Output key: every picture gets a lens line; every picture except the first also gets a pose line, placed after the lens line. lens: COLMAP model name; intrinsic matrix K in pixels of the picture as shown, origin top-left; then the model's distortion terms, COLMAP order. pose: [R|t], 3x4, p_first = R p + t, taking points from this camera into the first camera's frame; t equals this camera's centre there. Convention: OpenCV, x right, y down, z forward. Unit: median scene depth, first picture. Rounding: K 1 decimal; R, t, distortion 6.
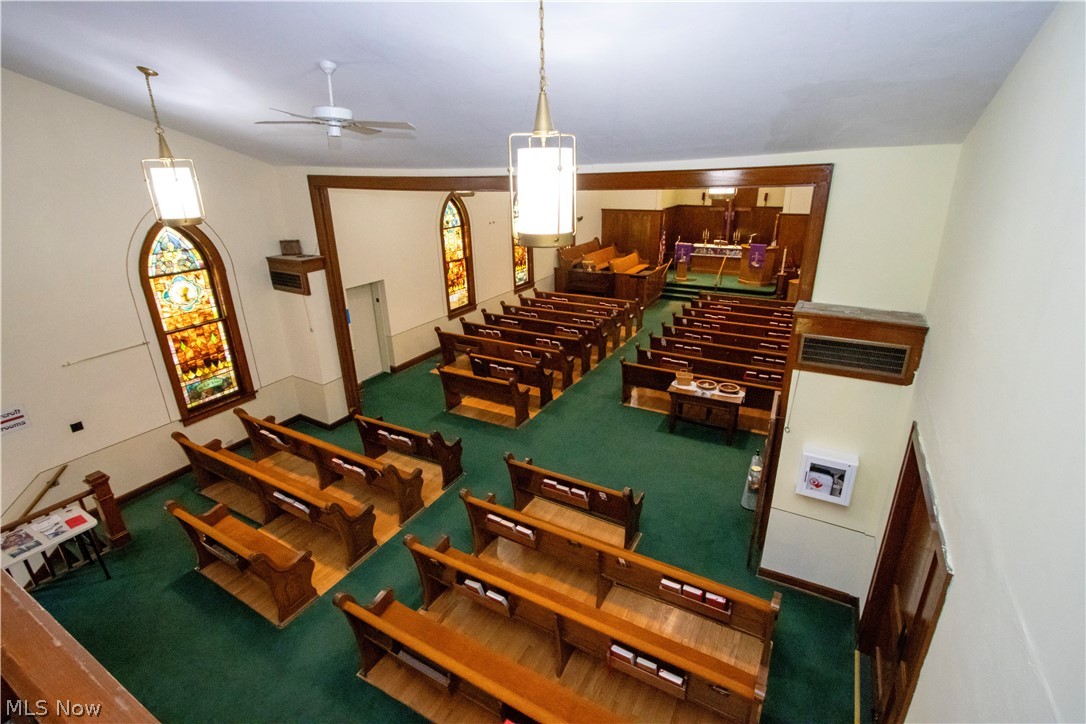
lens RADIAL K [[504.2, 0, 543.0], [0, 504.2, 362.0], [0, 0, 1]] dist [-0.077610, 0.000040]
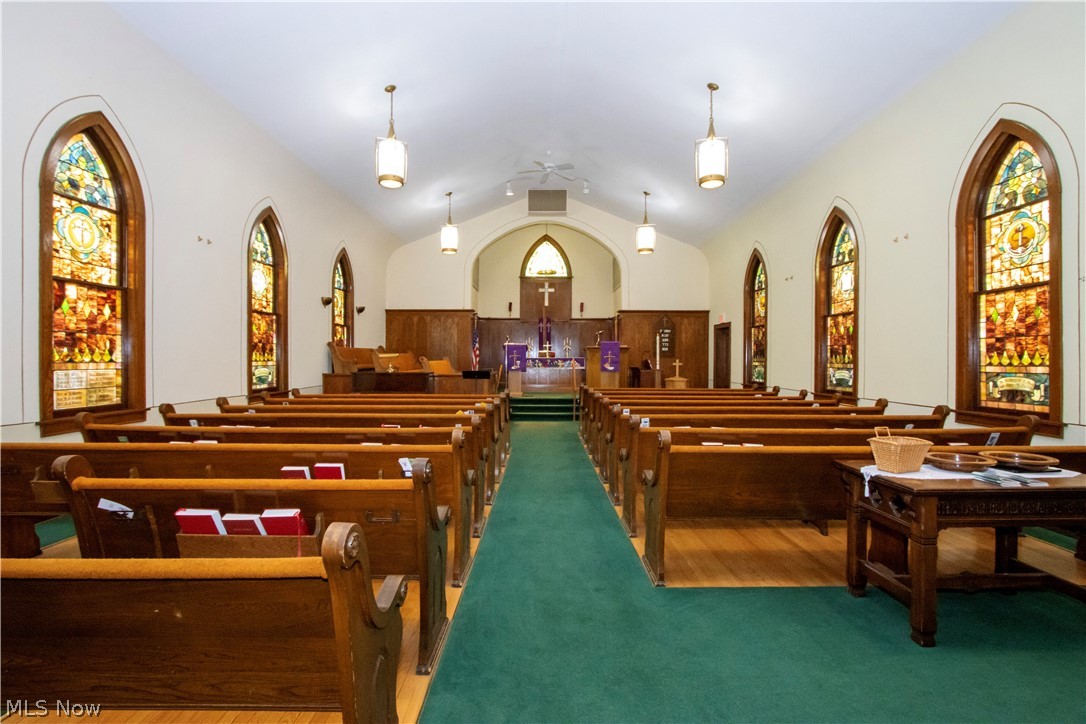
lens RADIAL K [[499.1, 0, 544.5], [0, 499.1, 355.4], [0, 0, 1]] dist [-0.017301, 0.000140]
pose [[0.867717, 0.026032, 0.496376, -0.055070], [0.157720, 0.932602, -0.324620, 0.027566], [-0.471371, 0.359967, 0.805129, 0.537546]]
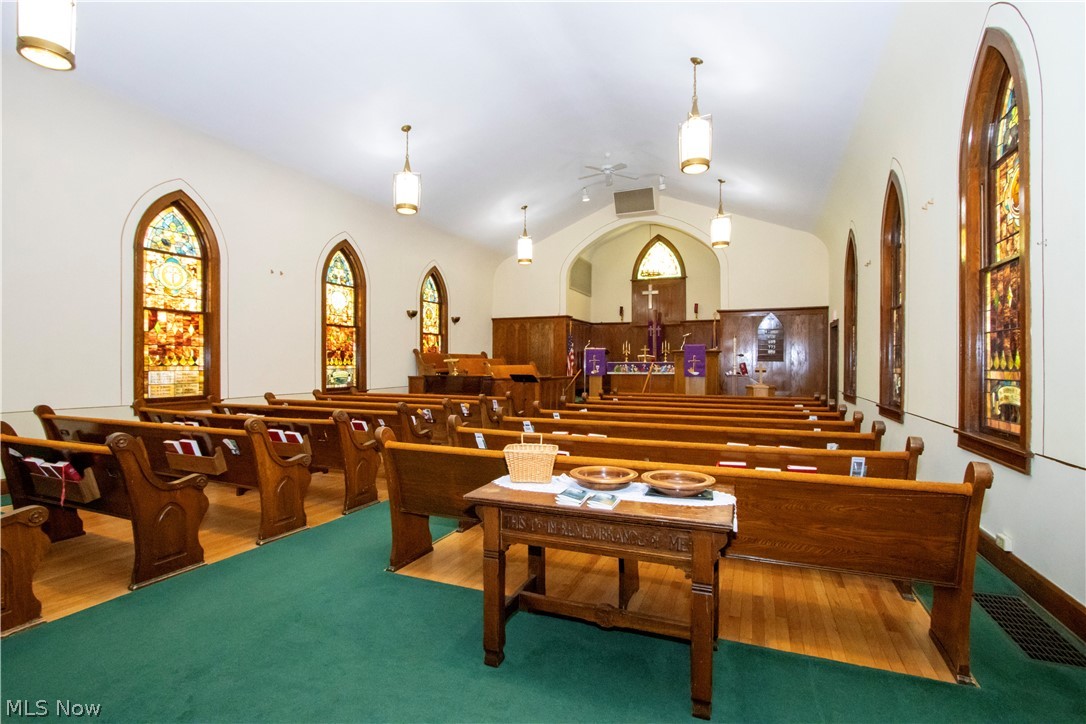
lens RADIAL K [[503.0, 0, 545.0], [0, 503.0, 359.1], [0, 0, 1]] dist [-0.016290, 0.000136]
pose [[0.992637, 0.022404, 0.119035, 0.164156], [0.022681, 0.930980, -0.364366, 0.056848], [-0.118983, 0.364383, 0.923617, 0.451389]]
